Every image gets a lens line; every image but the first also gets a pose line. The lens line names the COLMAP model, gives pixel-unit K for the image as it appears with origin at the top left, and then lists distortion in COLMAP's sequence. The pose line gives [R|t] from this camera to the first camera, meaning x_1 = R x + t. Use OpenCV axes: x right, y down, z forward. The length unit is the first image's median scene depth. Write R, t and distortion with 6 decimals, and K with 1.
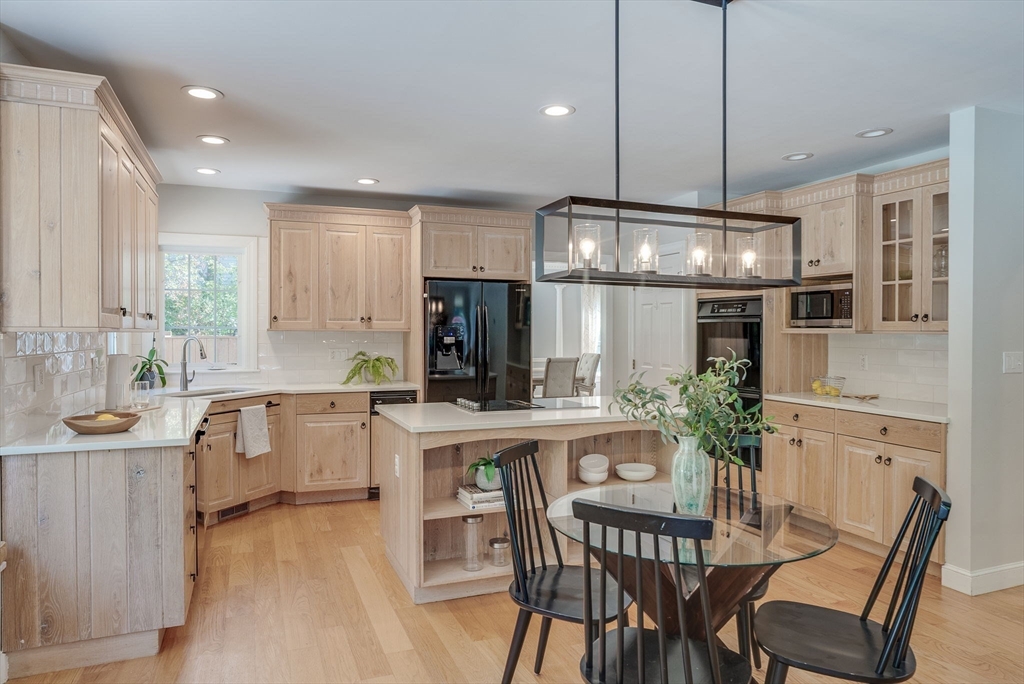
lens RADIAL K [[649.3, 0, 503.4], [0, 649.3, 339.3], [0, 0, 1]] dist [-0.005429, -0.000318]
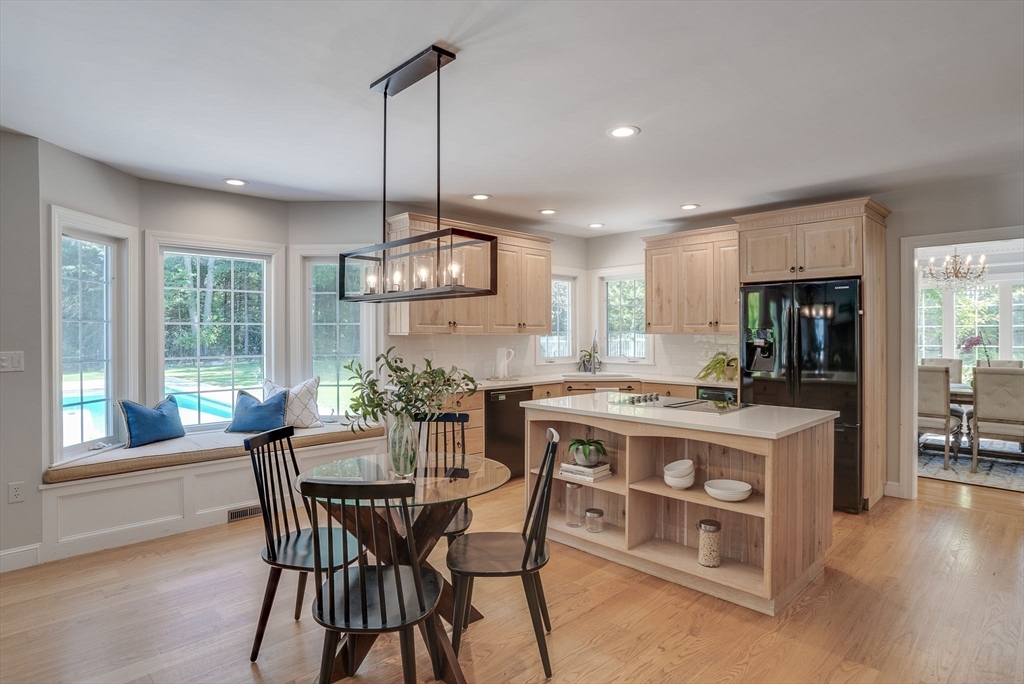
lens RADIAL K [[547.4, 0, 503.3], [0, 547.4, 334.8], [0, 0, 1]] dist [-0.025927, 0.000250]
pose [[0.393987, 0.001001, -0.919116, 0.547099], [-0.012454, 0.999913, -0.004250, -0.002542], [0.919032, 0.013121, 0.393965, 0.294154]]
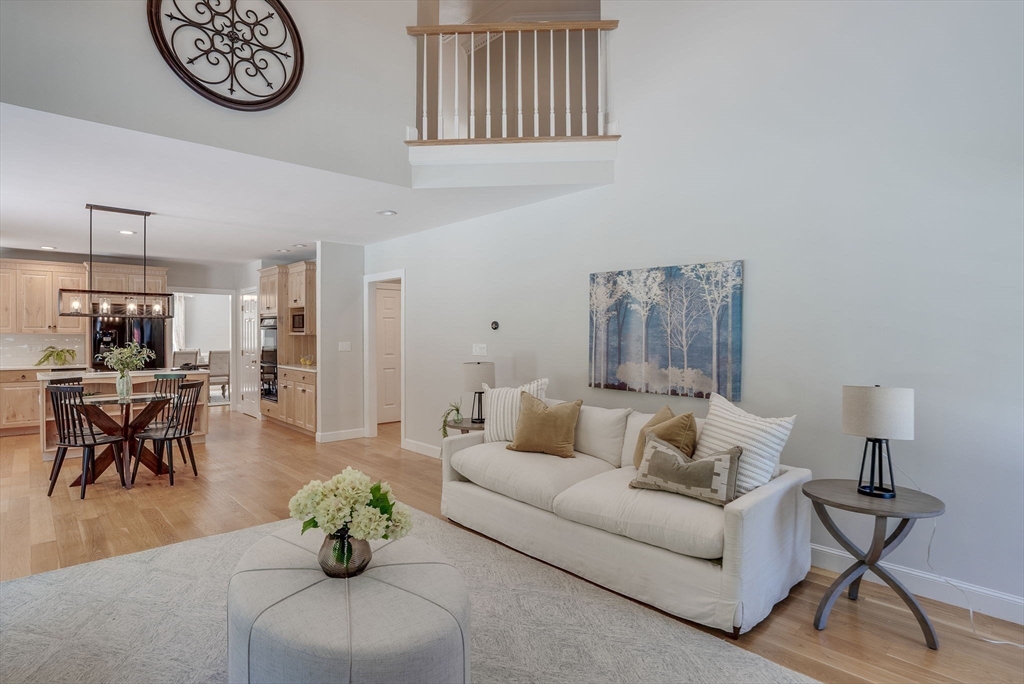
lens RADIAL K [[523.6, 0, 493.6], [0, 523.6, 338.3], [0, 0, 1]] dist [-0.013976, 0.000366]
pose [[0.934868, -0.001859, 0.354992, 0.398494], [0.004687, 0.999964, -0.007108, 0.014286], [-0.354966, 0.008309, 0.934842, -0.693797]]
